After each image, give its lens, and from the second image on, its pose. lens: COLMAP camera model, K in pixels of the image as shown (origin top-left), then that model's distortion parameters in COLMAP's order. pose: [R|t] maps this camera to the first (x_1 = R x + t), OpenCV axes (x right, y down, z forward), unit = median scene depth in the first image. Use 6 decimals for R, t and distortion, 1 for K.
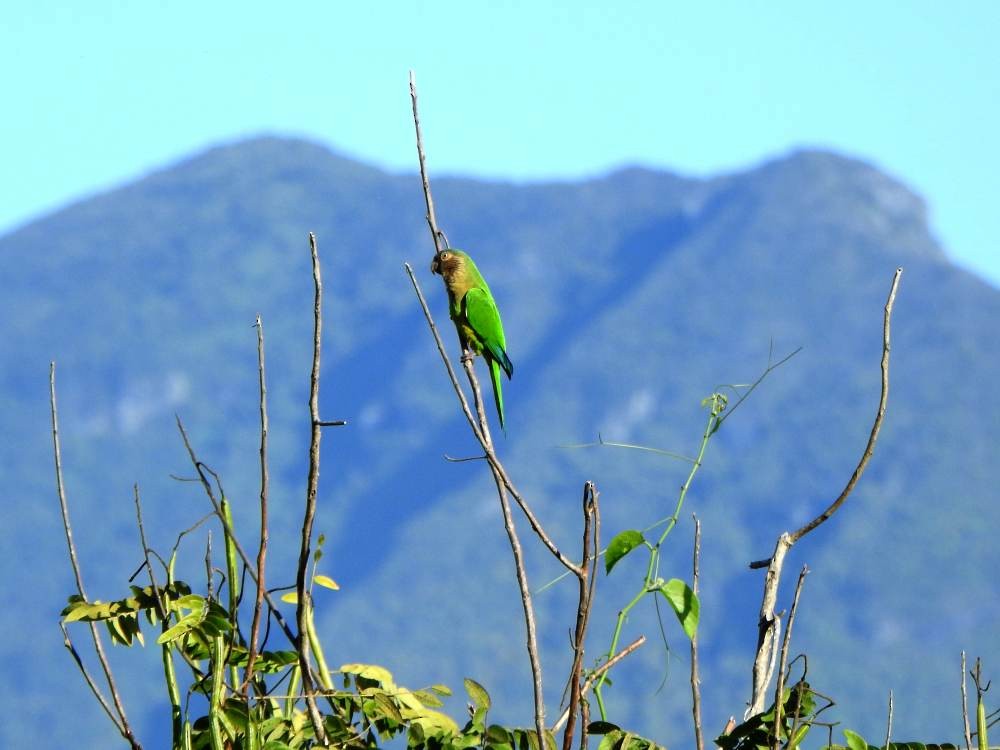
lens RADIAL K [[582.3, 0, 500.0], [0, 582.3, 375.0], [0, 0, 1]] dist [0.018626, 0.000530]
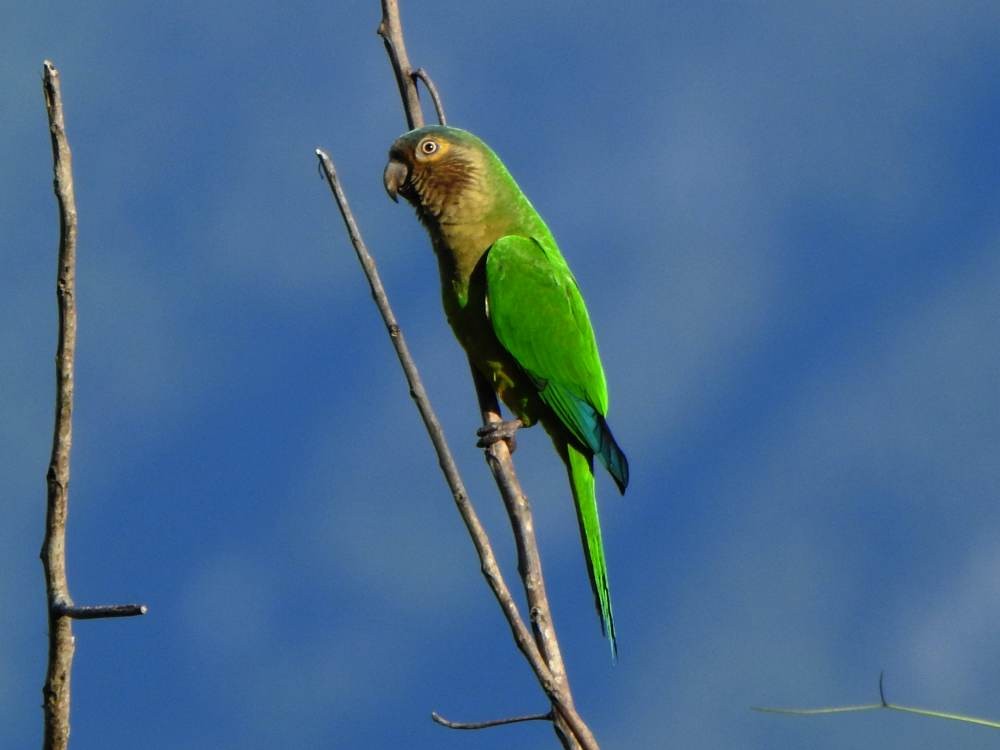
lens RADIAL K [[582.3, 0, 500.0], [0, 582.3, 375.0], [0, 0, 1]] dist [0.018626, 0.000530]
pose [[0.994853, 0.007547, 0.101052, -0.088798], [-0.016110, 0.996319, 0.084193, -0.094010], [-0.100045, -0.085387, 0.991312, 0.632407]]
